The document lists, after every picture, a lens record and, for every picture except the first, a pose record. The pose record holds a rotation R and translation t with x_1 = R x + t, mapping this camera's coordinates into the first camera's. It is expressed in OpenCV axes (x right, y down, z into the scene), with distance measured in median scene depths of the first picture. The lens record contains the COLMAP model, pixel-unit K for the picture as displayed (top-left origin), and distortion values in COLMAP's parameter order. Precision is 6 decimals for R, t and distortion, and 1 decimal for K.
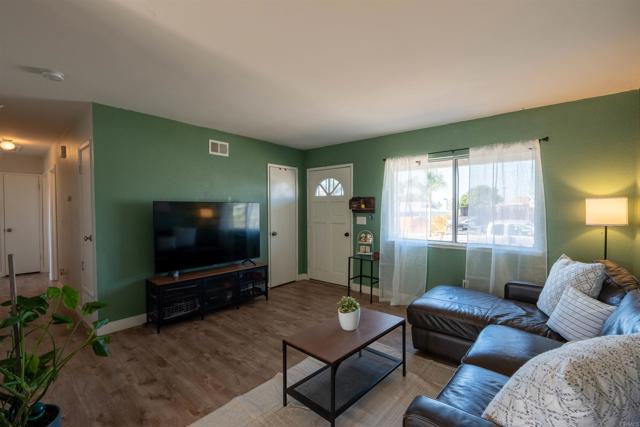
lens RADIAL K [[282.3, 0, 319.5], [0, 282.3, 214.5], [0, 0, 1]] dist [-0.012407, 0.003154]
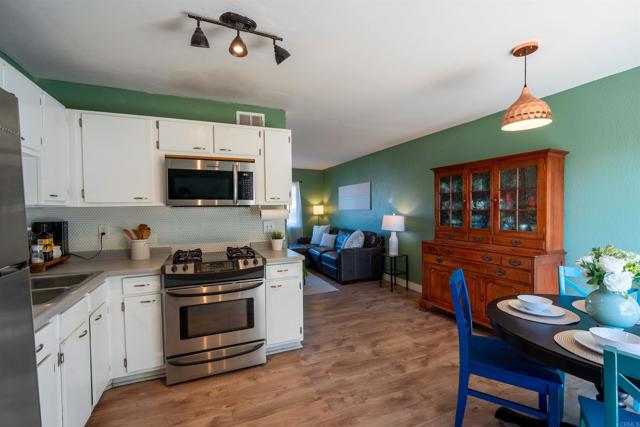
lens RADIAL K [[282.3, 0, 319.5], [0, 282.3, 214.5], [0, 0, 1]] dist [-0.012407, 0.003154]
pose [[0.444234, -0.019731, 0.895693, -0.984251], [0.028957, 0.999551, 0.007657, 0.008930], [-0.895443, 0.022535, 0.444606, -0.196661]]
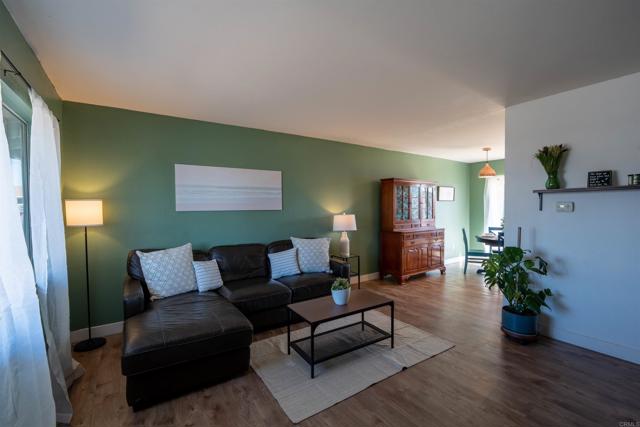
lens RADIAL K [[282.3, 0, 319.5], [0, 282.3, 214.5], [0, 0, 1]] dist [-0.012407, 0.003154]
pose [[-0.965521, 0.006968, 0.260231, -0.065383], [0.018406, 0.998967, 0.041542, -0.018869], [-0.259673, 0.044899, -0.964652, 1.068986]]
